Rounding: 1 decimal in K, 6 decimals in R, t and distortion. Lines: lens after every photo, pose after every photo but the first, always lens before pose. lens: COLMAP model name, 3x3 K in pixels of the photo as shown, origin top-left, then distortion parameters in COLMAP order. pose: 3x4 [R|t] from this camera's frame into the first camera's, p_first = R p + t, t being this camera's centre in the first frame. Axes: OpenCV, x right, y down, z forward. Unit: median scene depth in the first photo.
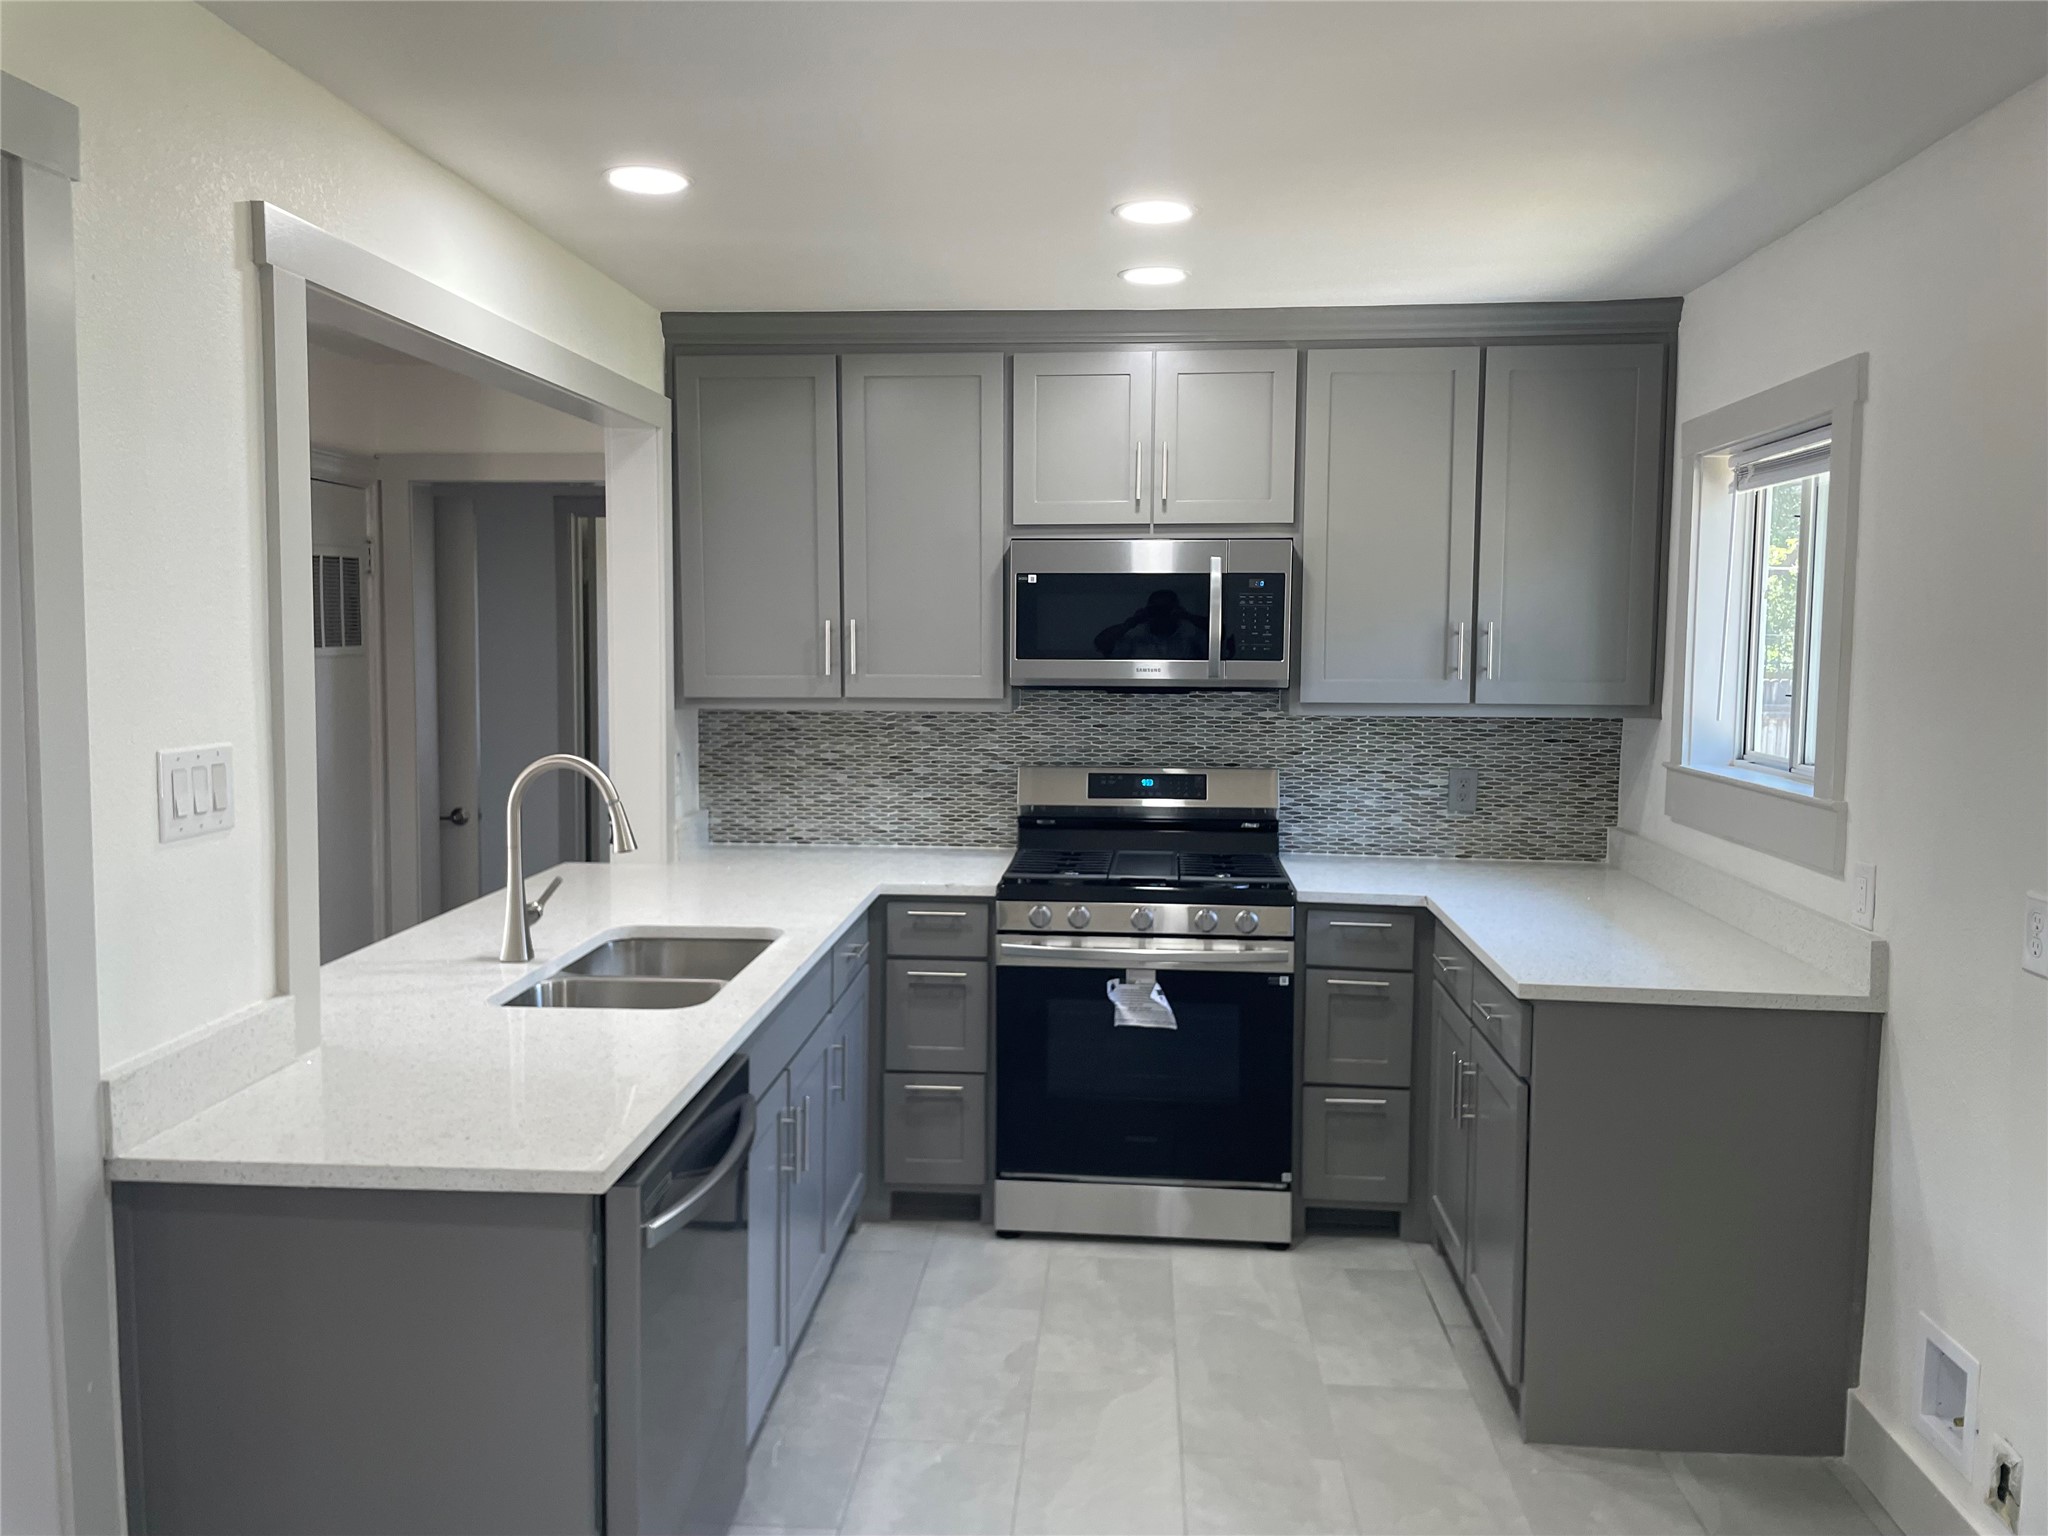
lens RADIAL K [[1557.4, 0, 1020.3], [0, 1557.4, 739.1], [0, 0, 1]] dist [0.097498, -0.124122]
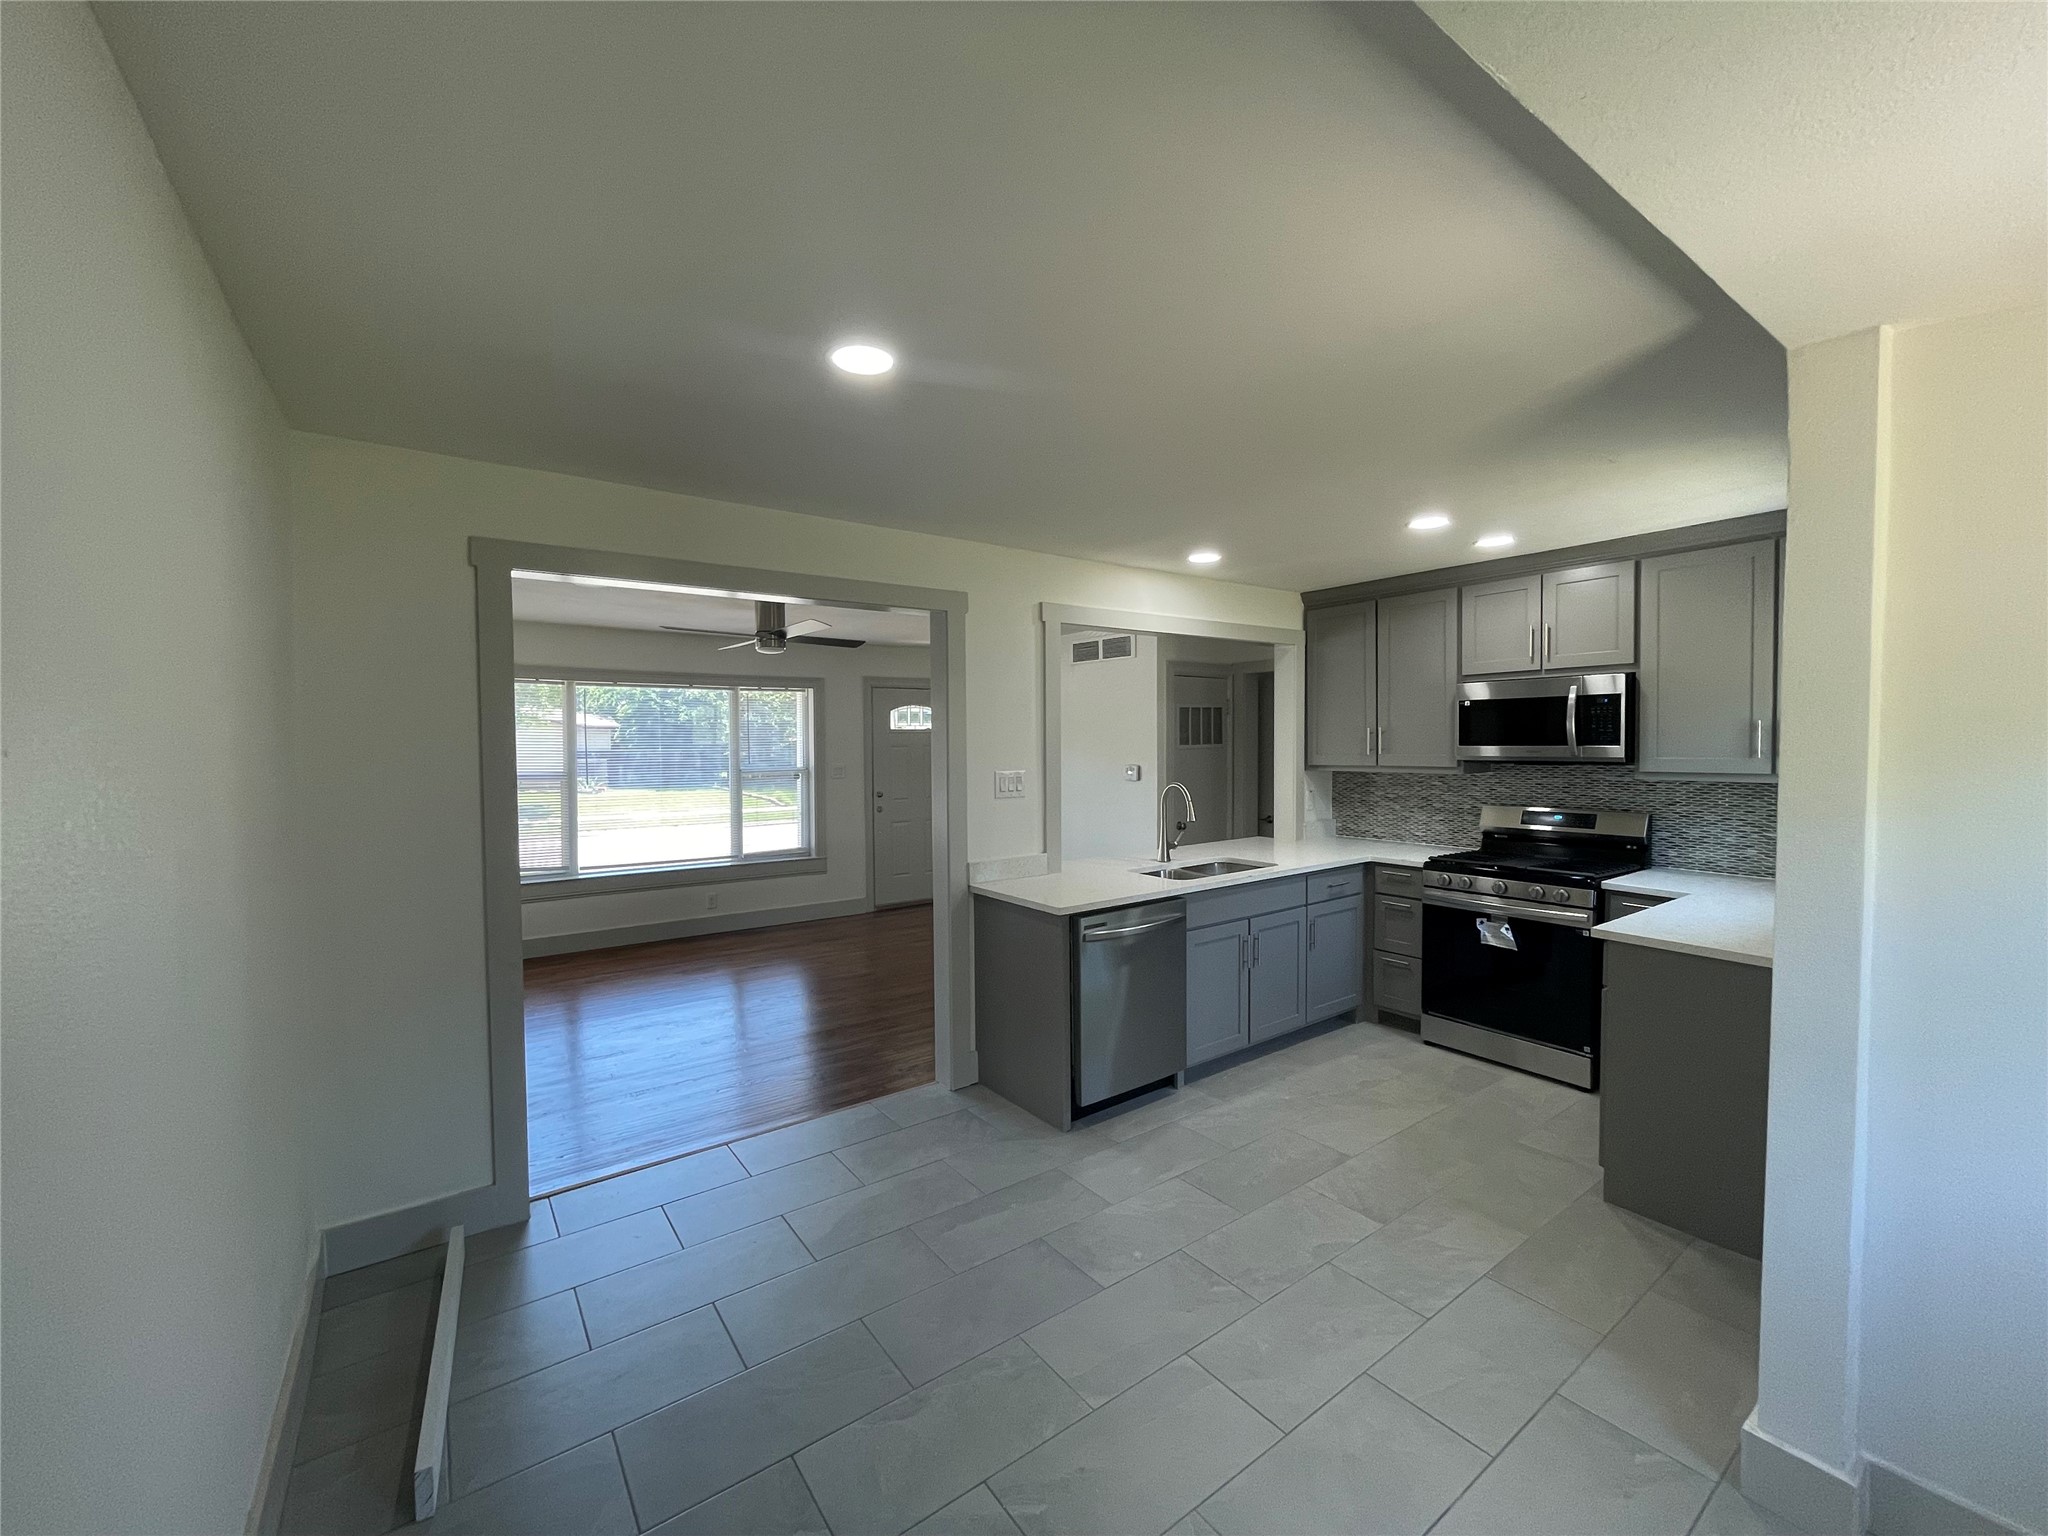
lens RADIAL K [[825.7, 0, 1024.0], [0, 825.7, 768.0], [0, 0, 1]] dist [0.000164, -0.000027]
pose [[0.647227, 0.012903, -0.762188, 0.422612], [-0.040296, 0.999038, -0.017306, 0.013897], [0.761231, 0.041914, 0.647125, -0.050323]]
